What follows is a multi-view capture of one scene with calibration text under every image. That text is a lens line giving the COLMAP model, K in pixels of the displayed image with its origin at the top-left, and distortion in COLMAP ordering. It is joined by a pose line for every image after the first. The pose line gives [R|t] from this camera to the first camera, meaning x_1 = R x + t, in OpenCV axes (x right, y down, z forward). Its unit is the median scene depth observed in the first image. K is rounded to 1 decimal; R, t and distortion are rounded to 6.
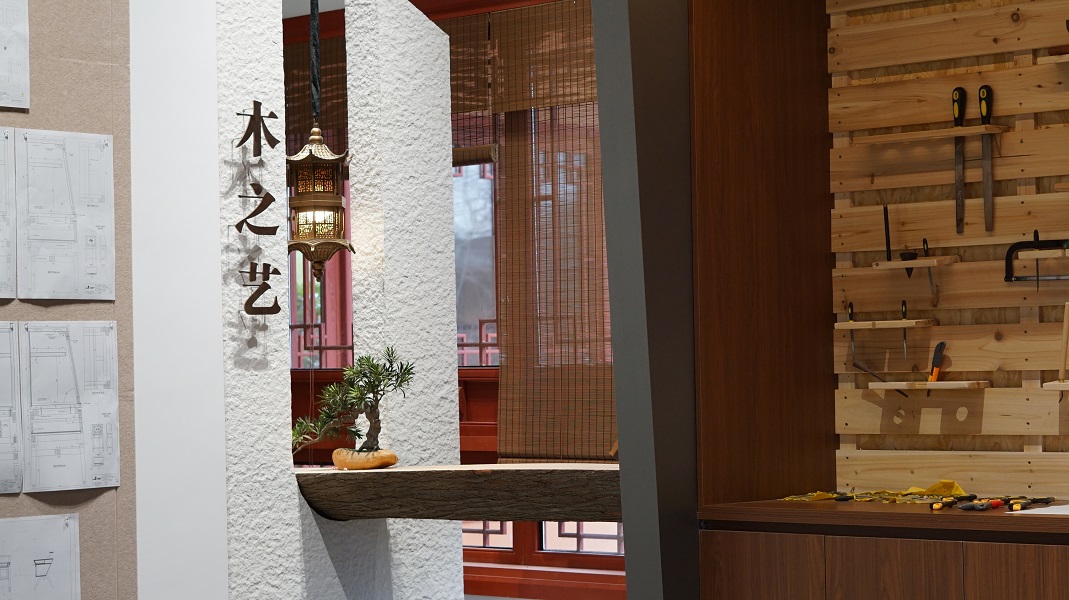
lens RADIAL K [[2355.2, 0, 542.7], [0, 2355.2, 301.4], [0, 0, 1]] dist [-0.018827, 0.000000]
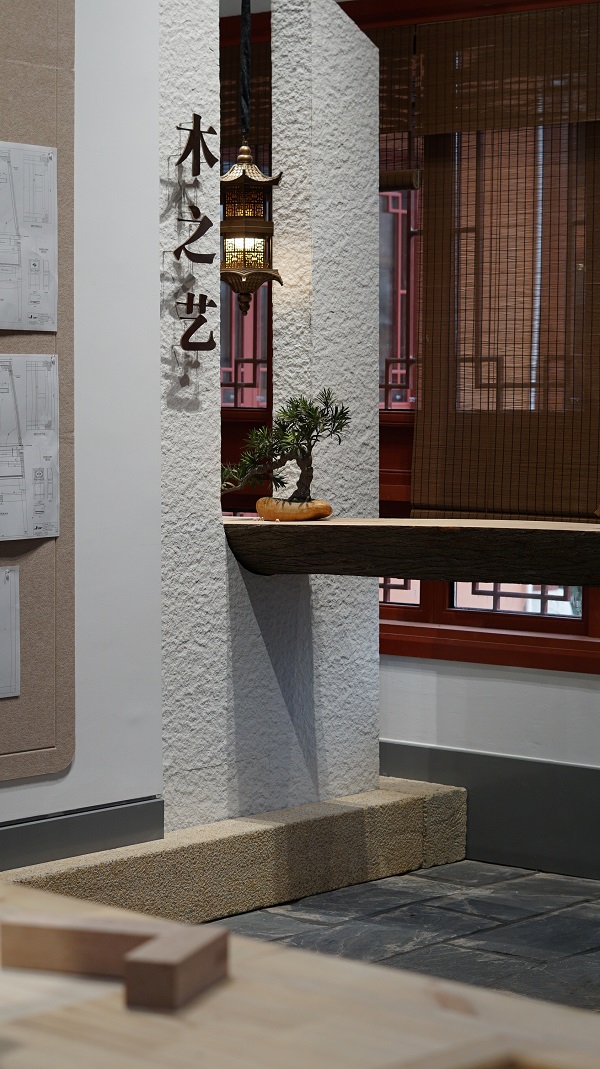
lens RADIAL K [[2355.2, 0, 295.7], [0, 2355.2, 540.2], [0, 0, 1]] dist [-0.018827, 0.000000]
pose [[0.998237, 0.021998, 0.055131, -0.128686], [-0.026895, 0.995604, 0.089718, -0.004116], [-0.052915, -0.091042, 0.994440, 0.080929]]
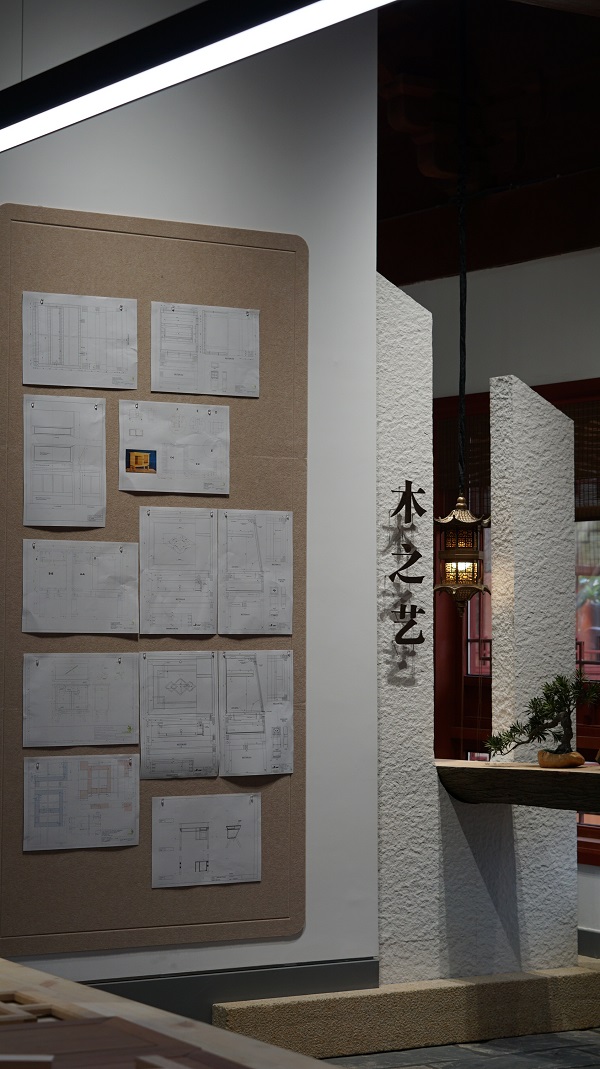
lens RADIAL K [[2355.2, 0, 298.4], [0, 2355.2, 537.4], [0, 0, 1]] dist [-0.018827, 0.000000]
pose [[0.966625, 0.014135, -0.255807, 0.153347], [-0.015177, 0.999883, -0.002100, -0.049531], [0.255747, 0.005912, 0.966726, -0.277778]]
